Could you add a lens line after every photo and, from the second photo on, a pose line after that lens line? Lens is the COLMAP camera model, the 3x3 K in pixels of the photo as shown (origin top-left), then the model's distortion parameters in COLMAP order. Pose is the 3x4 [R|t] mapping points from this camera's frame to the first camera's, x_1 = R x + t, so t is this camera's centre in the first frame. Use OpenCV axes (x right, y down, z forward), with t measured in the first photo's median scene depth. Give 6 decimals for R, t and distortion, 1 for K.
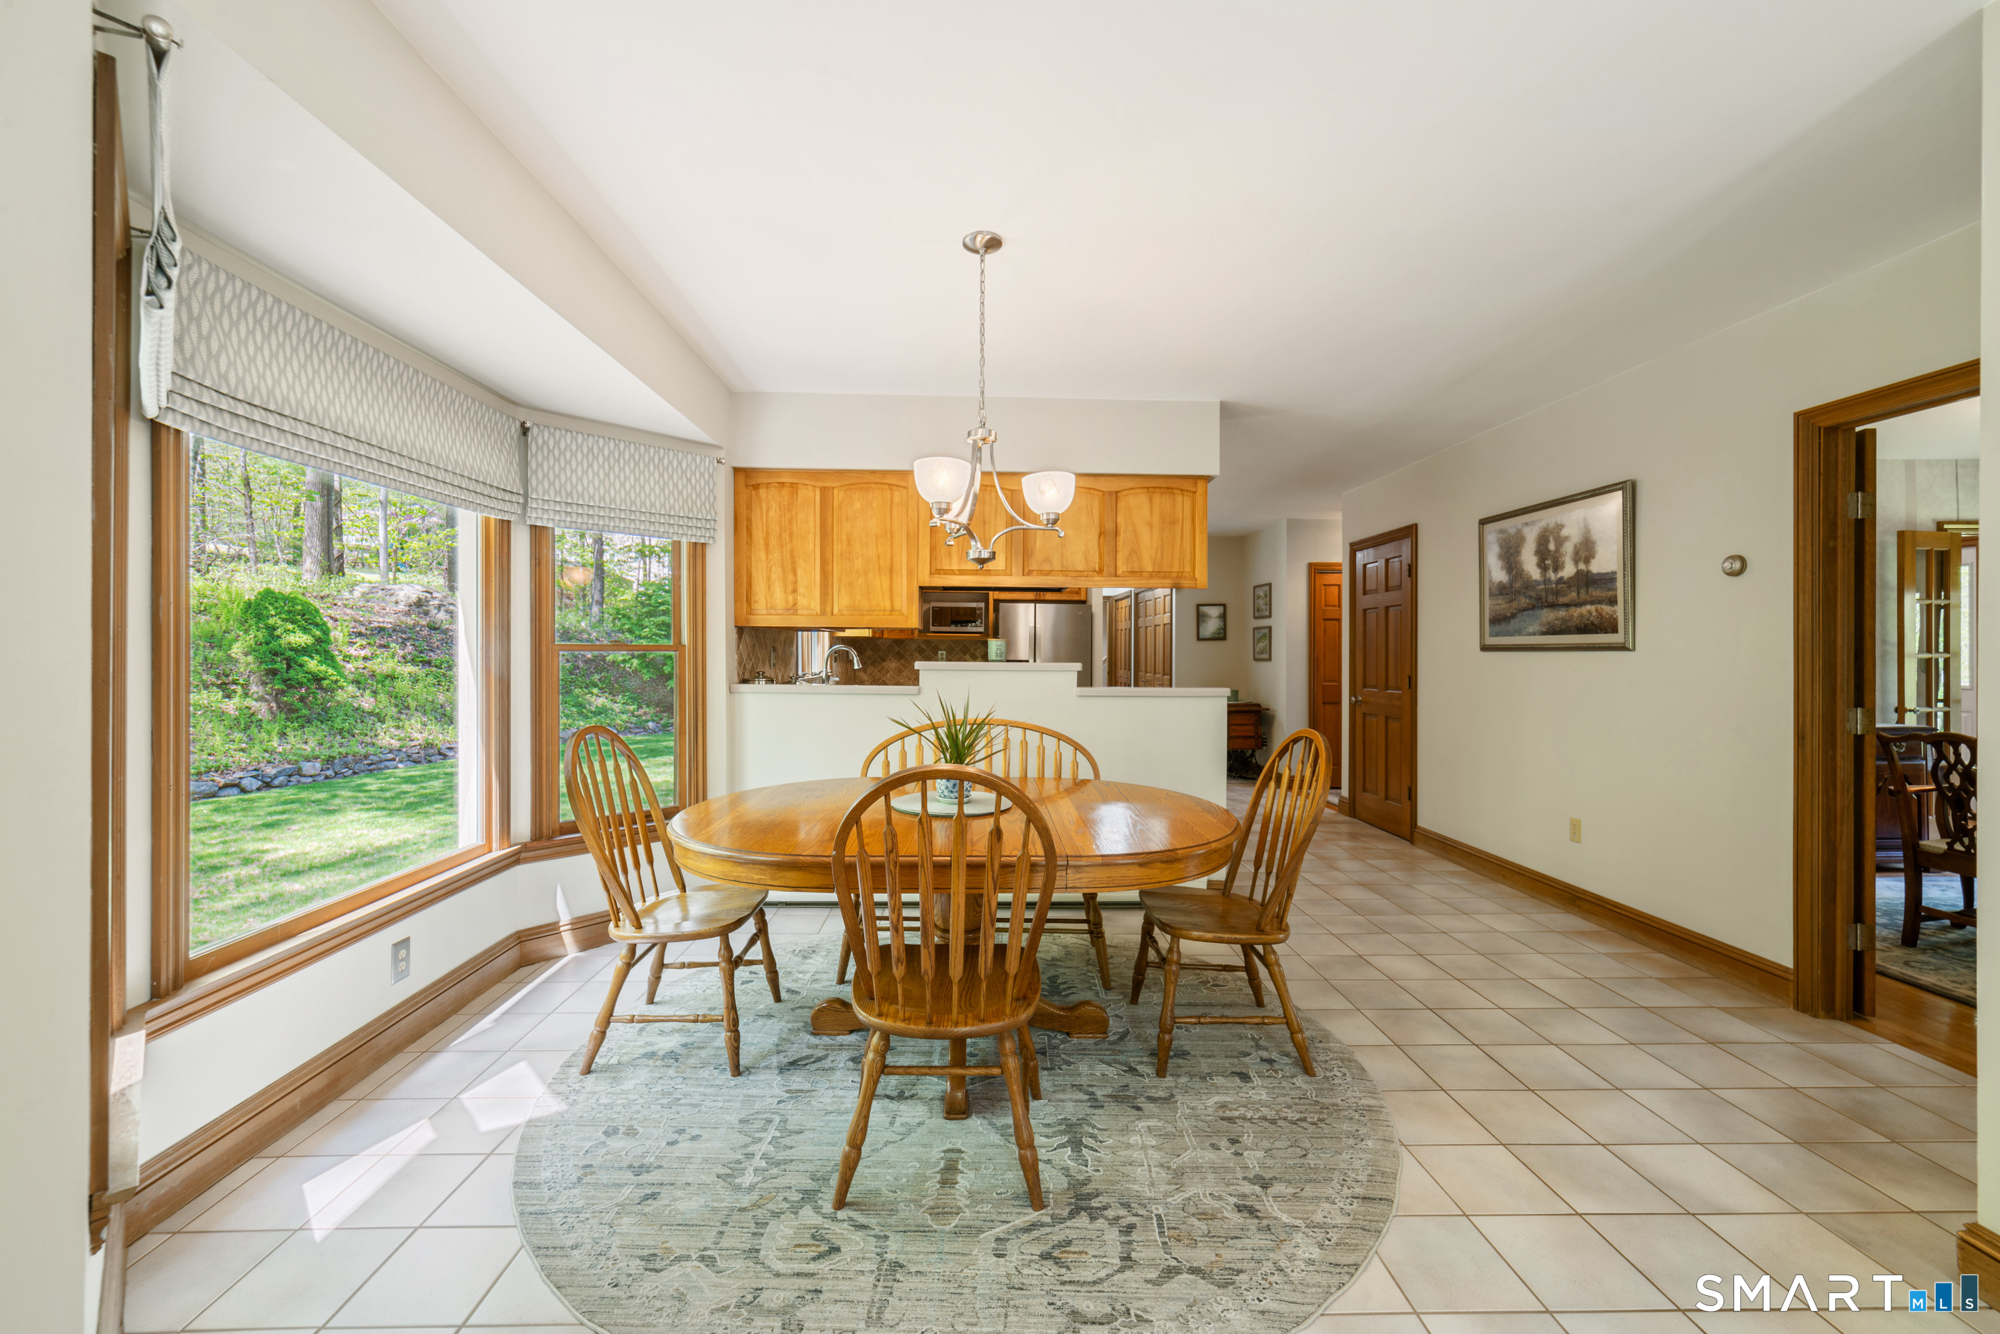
lens RADIAL K [[791.3, 0, 999.1], [0, 791.3, 659.3], [0, 0, 1]] dist [0.001162, 0.001036]
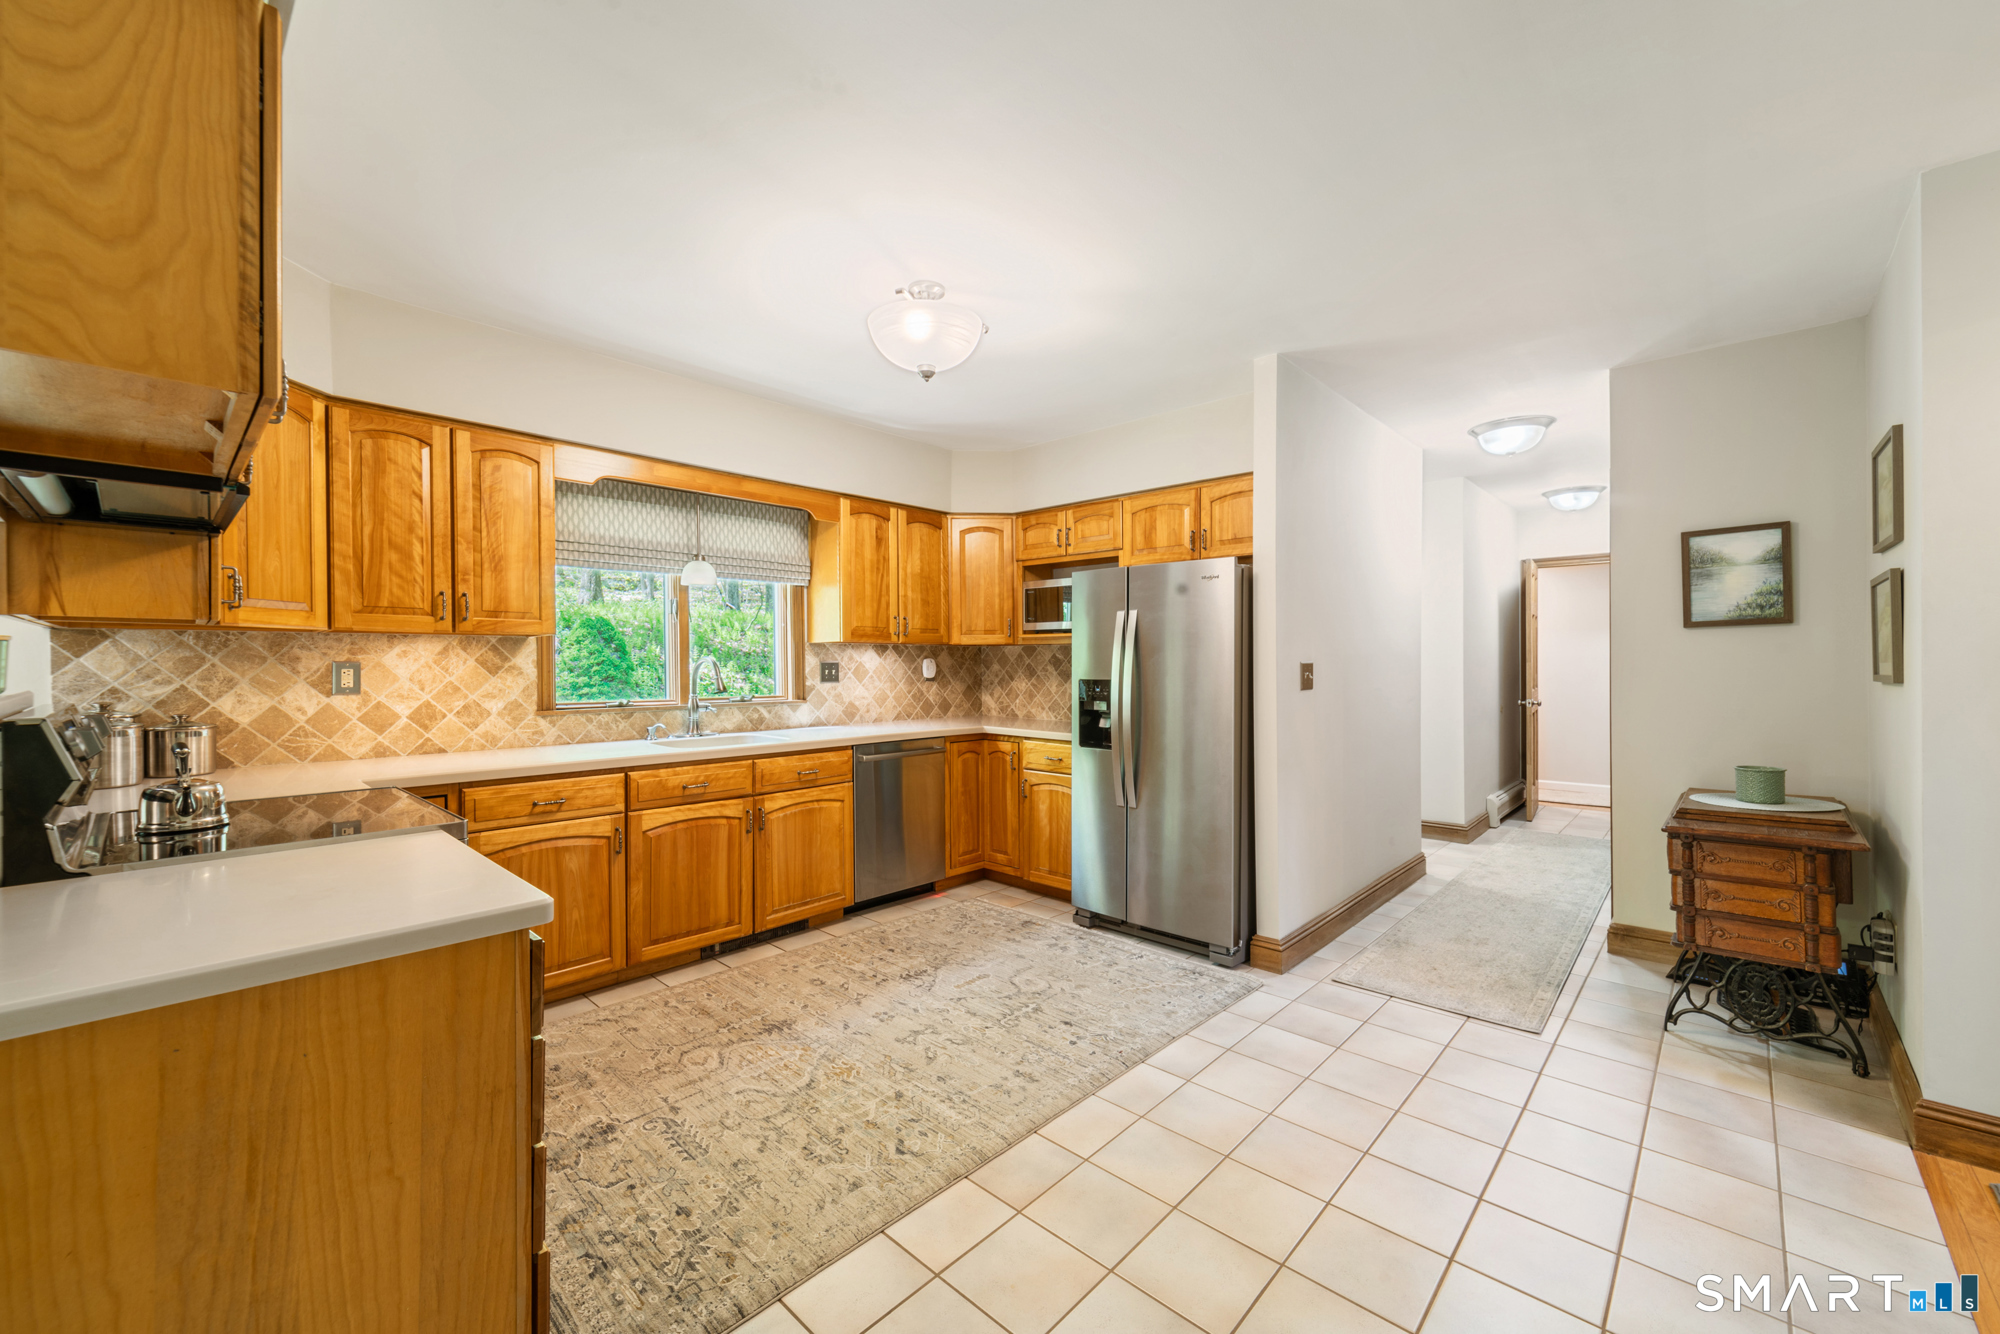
lens RADIAL K [[791.3, 0, 1008.4], [0, 791.3, 672.1], [0, 0, 1]] dist [0.001162, 0.001036]
pose [[0.710768, -0.003500, -0.703418, 0.620770], [0.002199, 0.999994, -0.002754, -0.005139], [0.703423, 0.000411, 0.710771, 1.088164]]
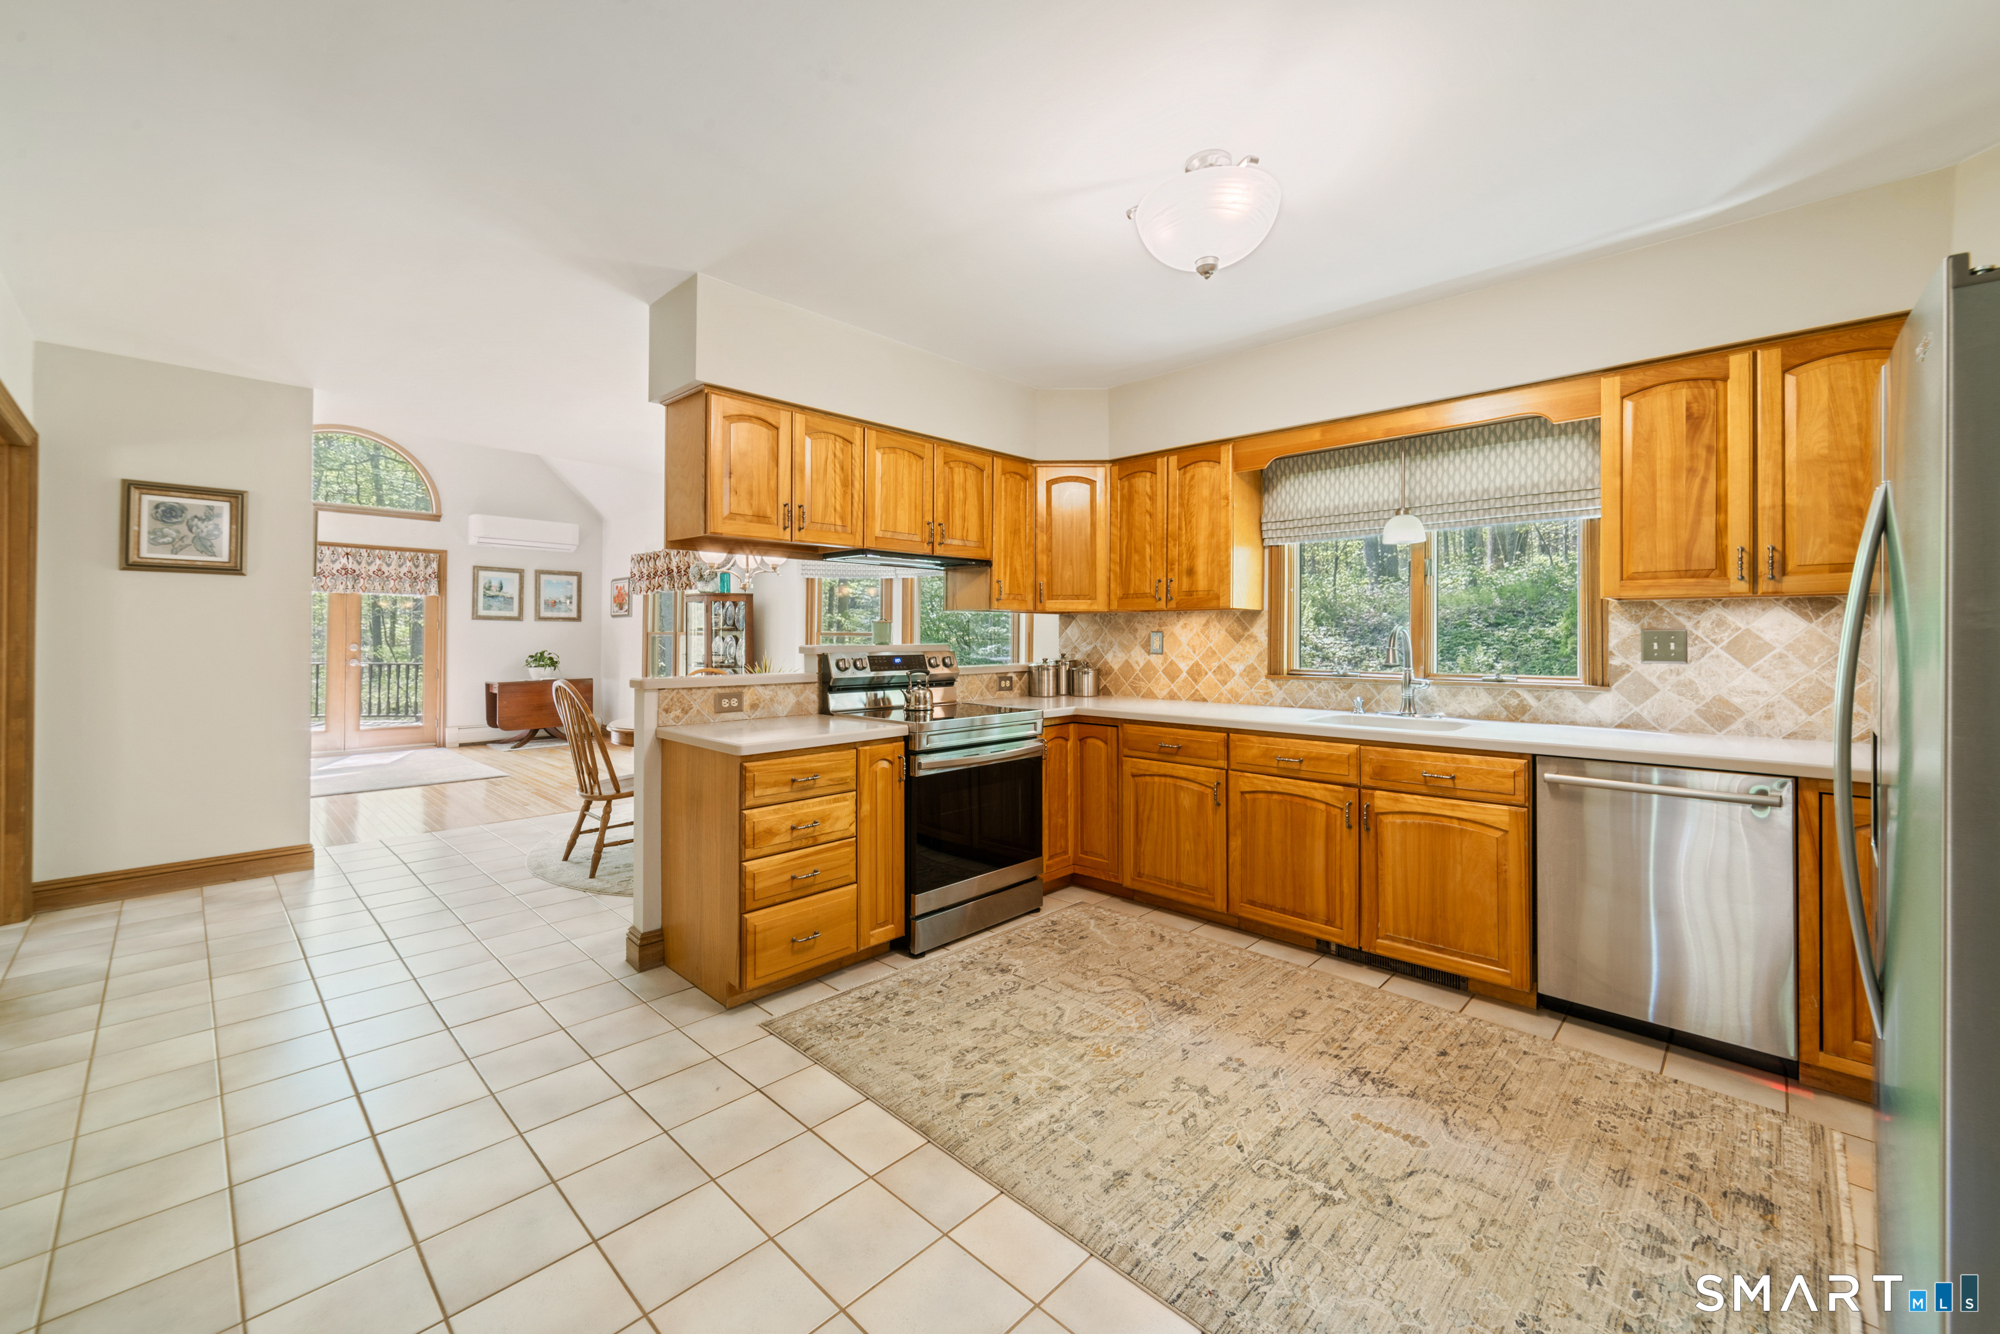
lens RADIAL K [[791.3, 0, 990.6], [0, 791.3, 632.6], [0, 0, 1]] dist [0.001162, 0.001036]
pose [[-0.721511, -0.010344, -0.692326, 0.574266], [-0.012625, 0.999919, -0.001782, -0.011951], [0.692288, 0.007454, -0.721583, 1.810554]]
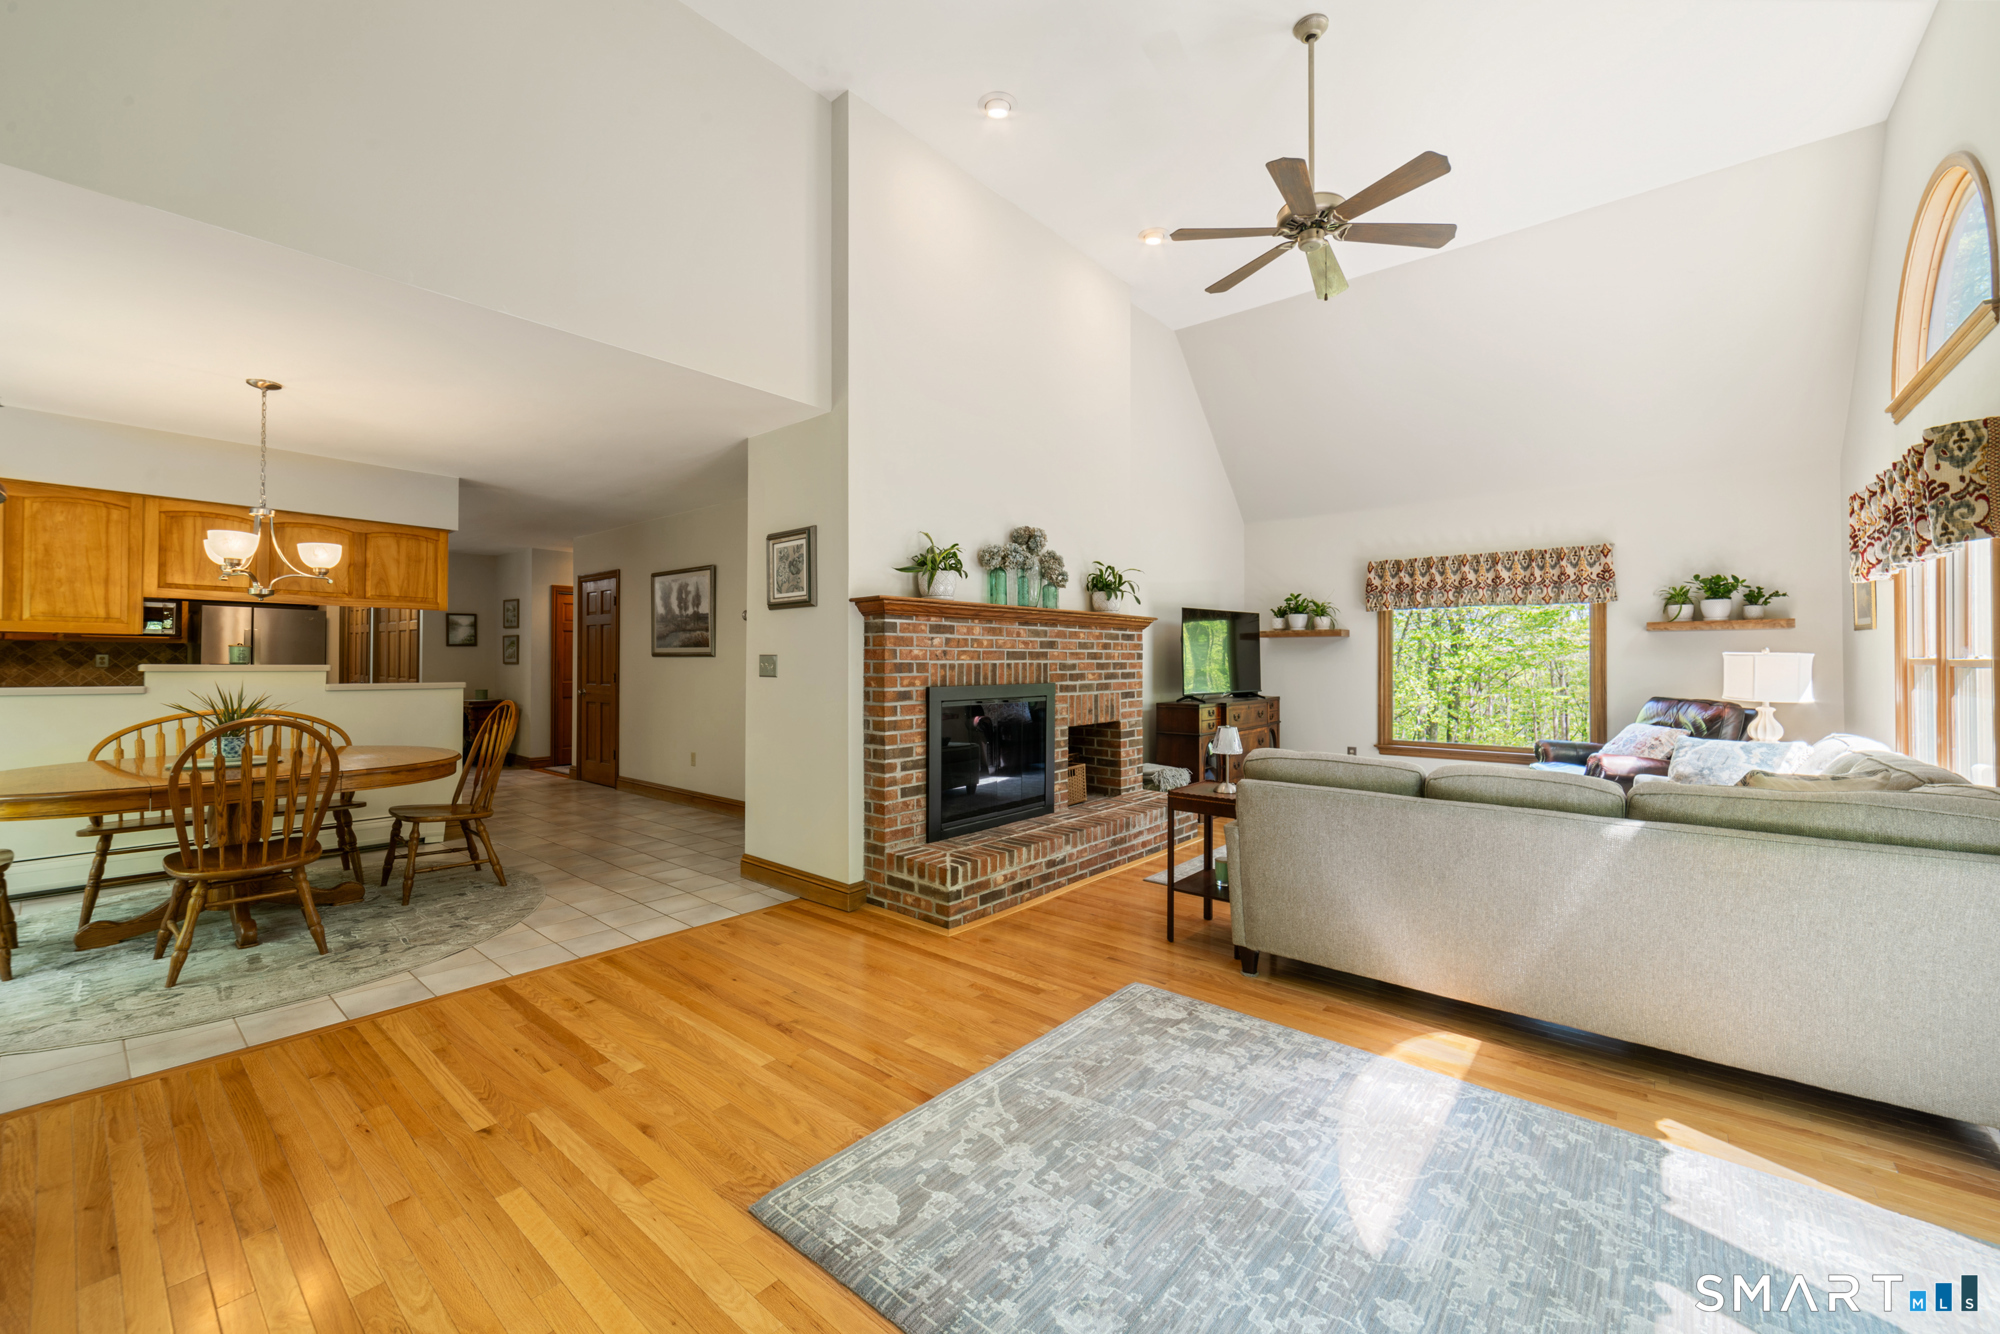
lens RADIAL K [[791.3, 0, 987.1], [0, 791.3, 650.7], [0, 0, 1]] dist [0.001162, 0.001036]
pose [[0.671127, 0.008573, 0.741293, -0.132035], [0.003828, 0.999880, -0.015030, 0.004684], [-0.741333, 0.012925, 0.671013, -0.638323]]
